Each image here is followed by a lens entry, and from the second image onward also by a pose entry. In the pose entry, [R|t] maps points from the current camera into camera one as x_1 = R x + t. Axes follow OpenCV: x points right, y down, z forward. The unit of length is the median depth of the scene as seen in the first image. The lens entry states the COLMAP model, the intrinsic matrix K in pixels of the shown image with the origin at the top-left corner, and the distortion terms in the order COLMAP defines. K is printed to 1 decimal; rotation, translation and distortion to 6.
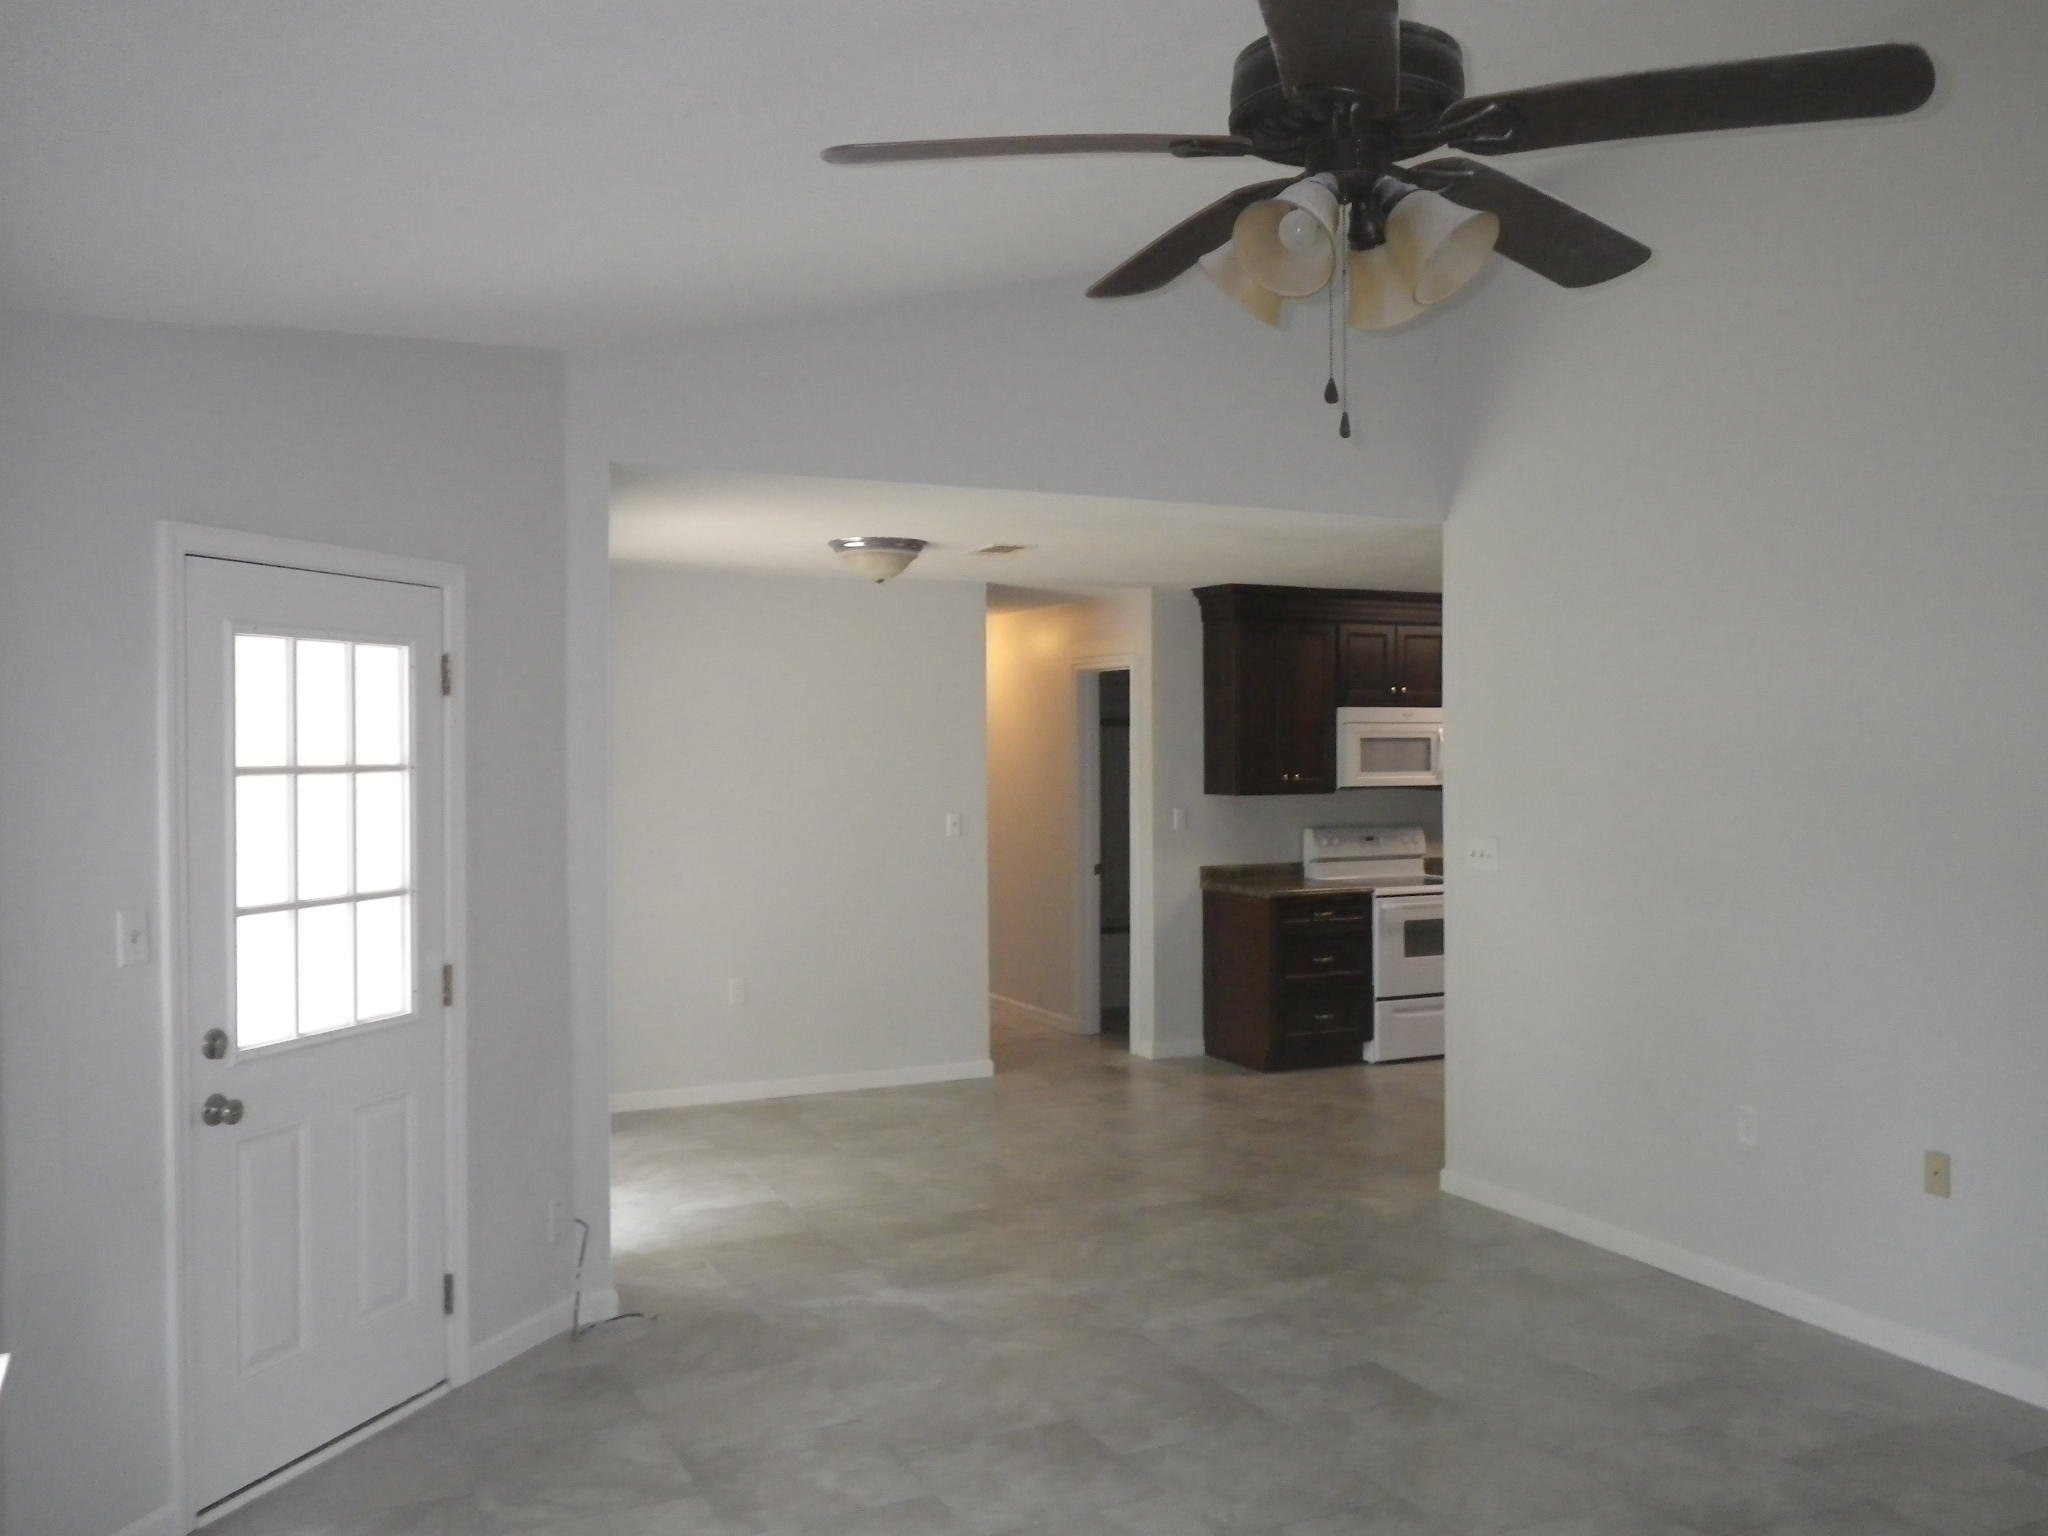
lens RADIAL K [[1691.9, 0, 1028.8], [0, 1691.9, 767.0], [0, 0, 1]] dist [-0.012013, 0.006557]
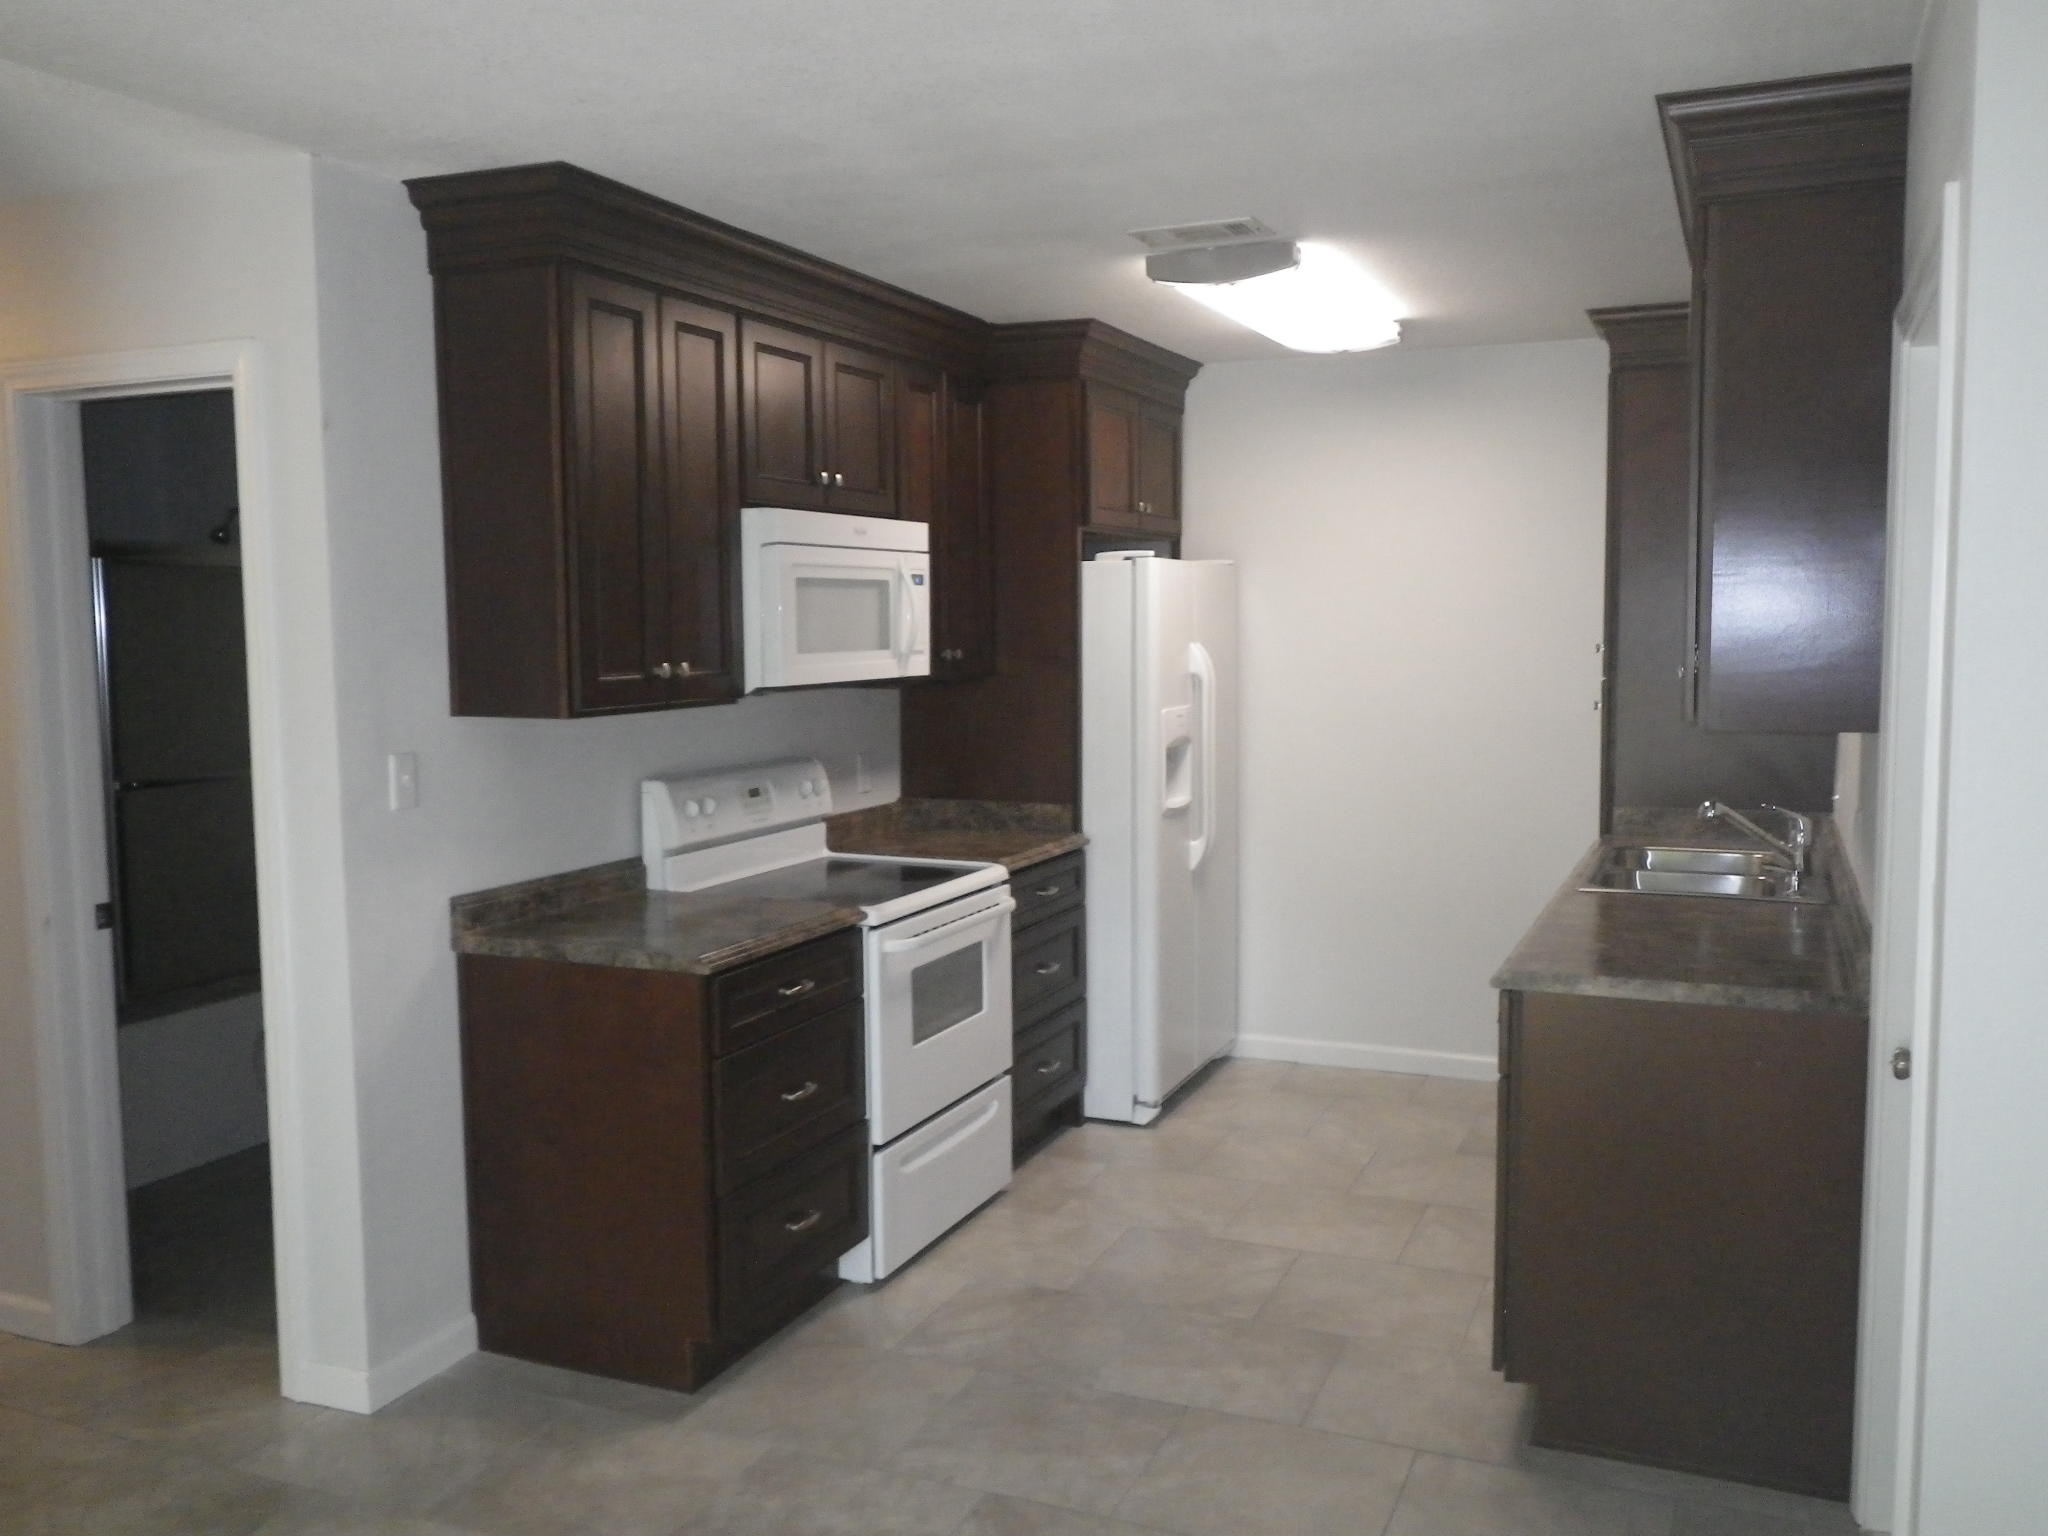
lens RADIAL K [[1691.9, 0, 1021.3], [0, 1691.9, 761.8], [0, 0, 1]] dist [-0.012013, 0.006557]
pose [[0.752250, -0.058379, 0.656286, -0.056785], [0.012952, 0.997185, 0.073857, -0.000629], [-0.658750, -0.047058, 0.750889, 0.613475]]
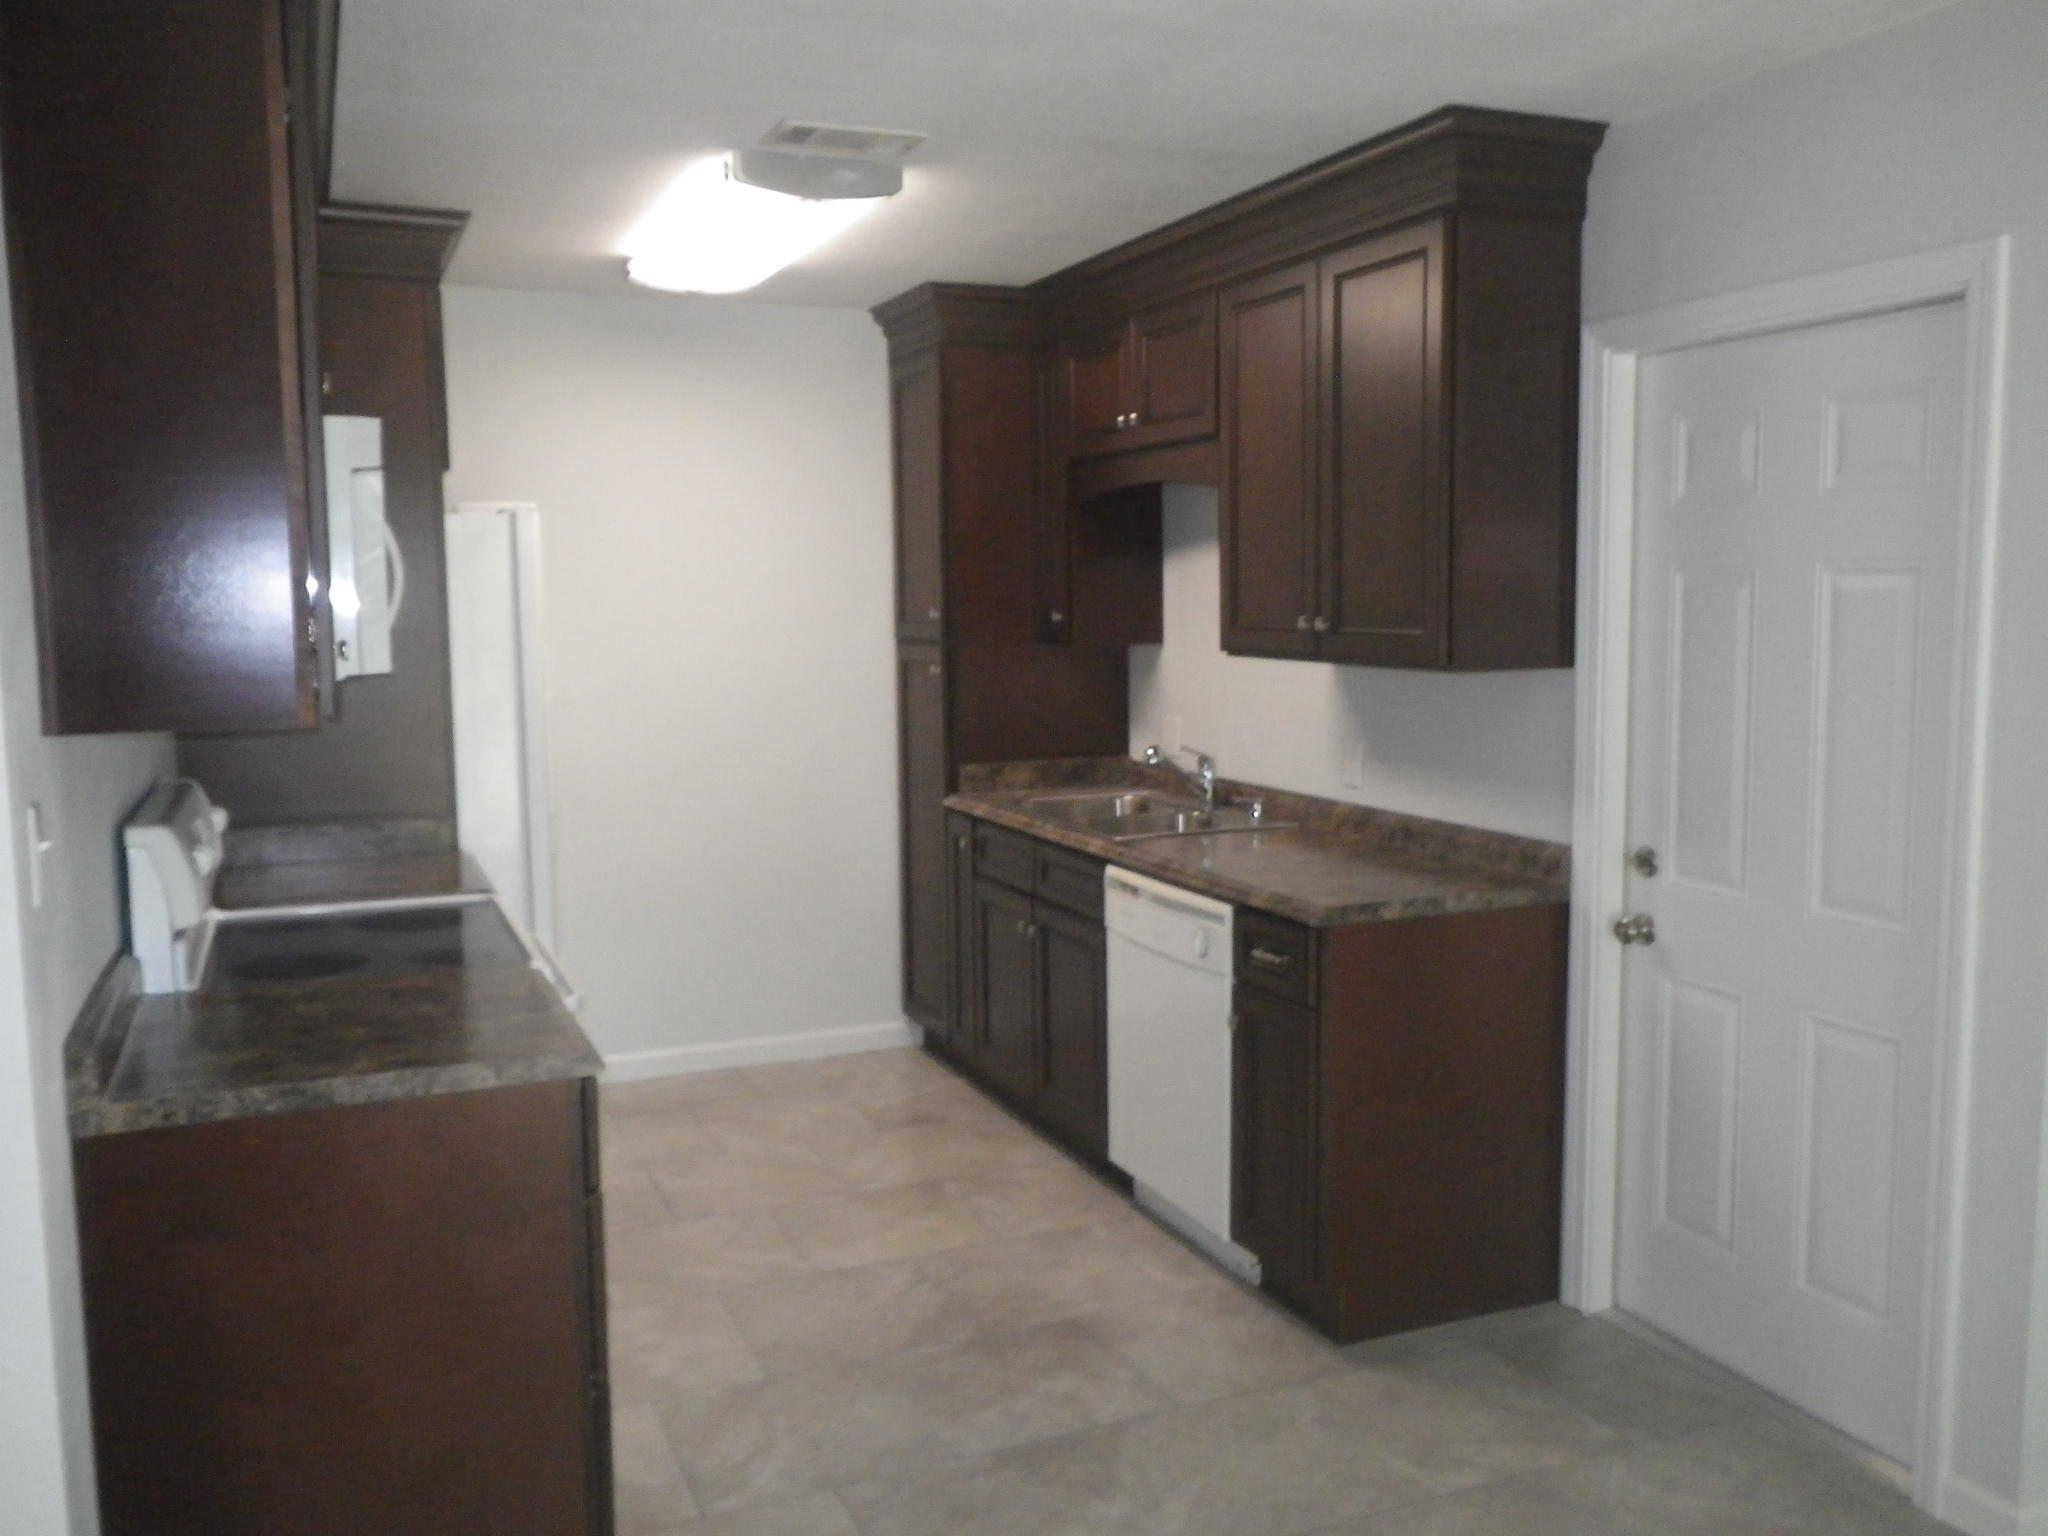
lens RADIAL K [[1691.9, 0, 1030.0], [0, 1691.9, 758.4], [0, 0, 1]] dist [-0.012013, 0.006557]
pose [[0.034054, -0.096036, 0.994795, -0.096855], [0.022470, 0.995194, 0.095305, -0.000061], [-0.999167, 0.019107, 0.036048, 0.766388]]
